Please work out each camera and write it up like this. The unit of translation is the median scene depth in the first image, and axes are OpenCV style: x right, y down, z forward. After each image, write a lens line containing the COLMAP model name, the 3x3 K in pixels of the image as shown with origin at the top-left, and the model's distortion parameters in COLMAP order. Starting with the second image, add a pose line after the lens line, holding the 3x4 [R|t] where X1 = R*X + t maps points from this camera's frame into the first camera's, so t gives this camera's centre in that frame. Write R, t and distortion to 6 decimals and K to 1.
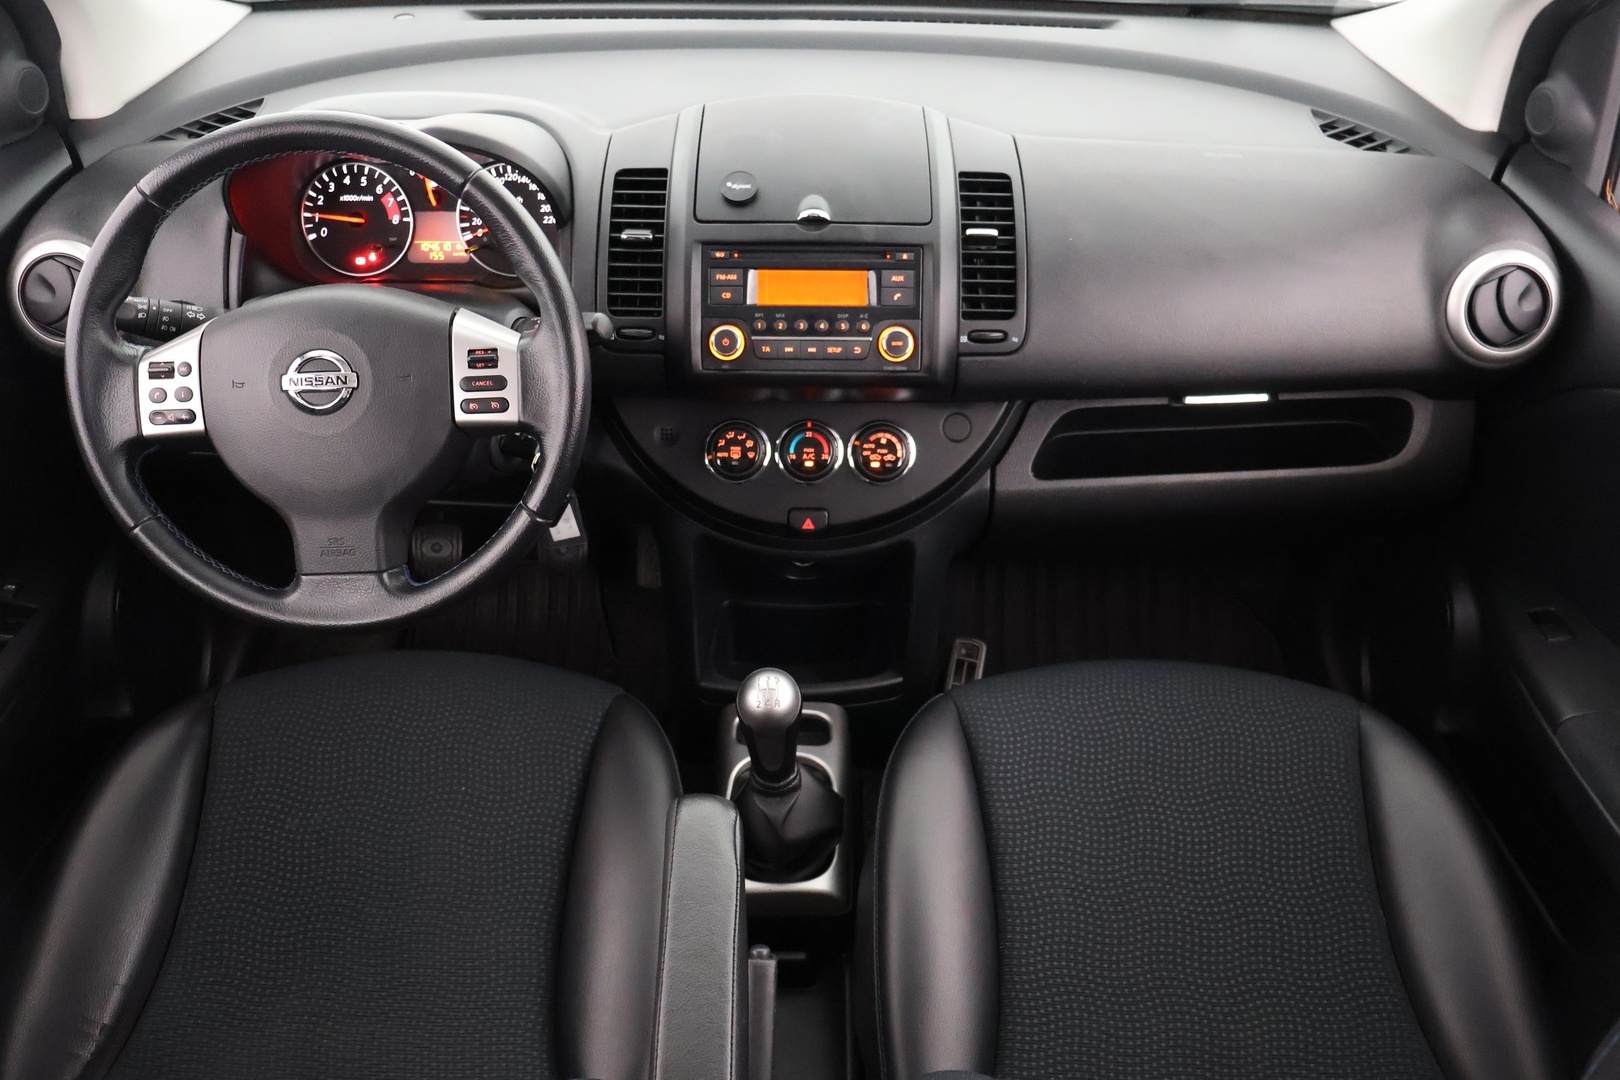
lens RADIAL K [[1347.6, 0, 810.0], [0, 1347.6, 540.0], [0, 0, 1]] dist [-0.008050, -0.008798]
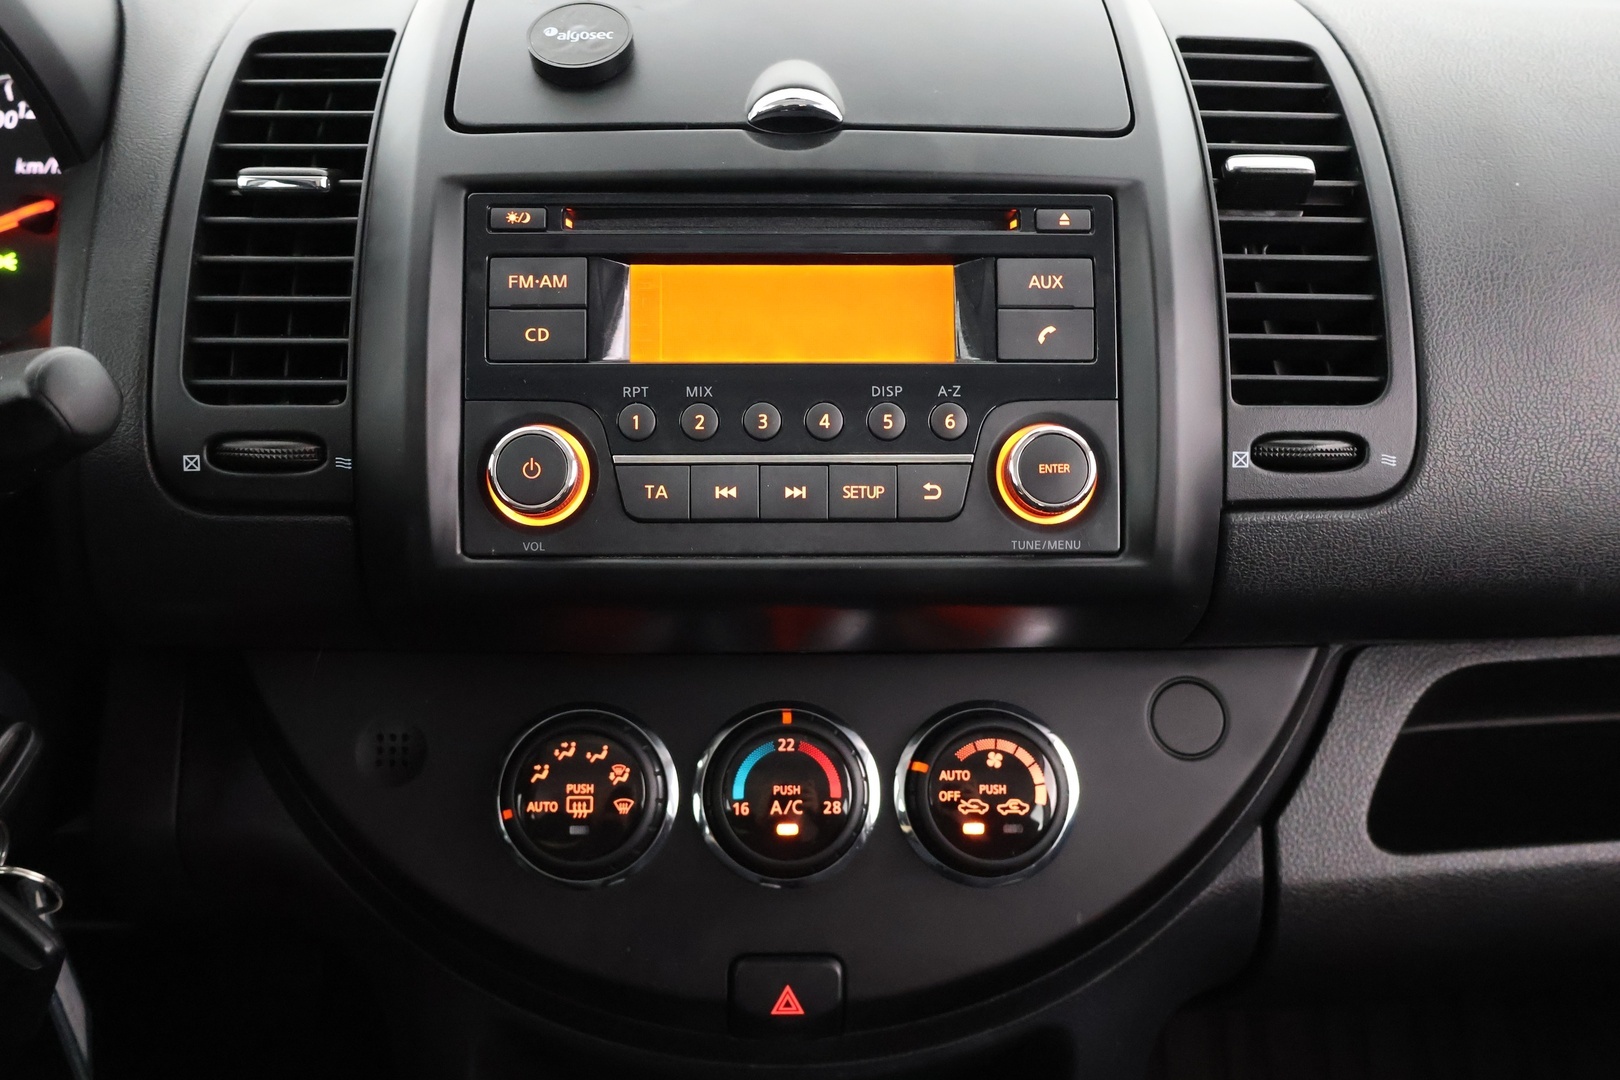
lens RADIAL K [[1547.5, 0, 810.0], [0, 1547.5, 540.0], [0, 0, 1]] dist [0.052917, 0.003723]
pose [[0.999396, -0.012265, 0.032507, -0.007462], [0.018309, 0.981076, -0.192753, -0.055340], [-0.029528, 0.193232, 0.980709, 0.619243]]
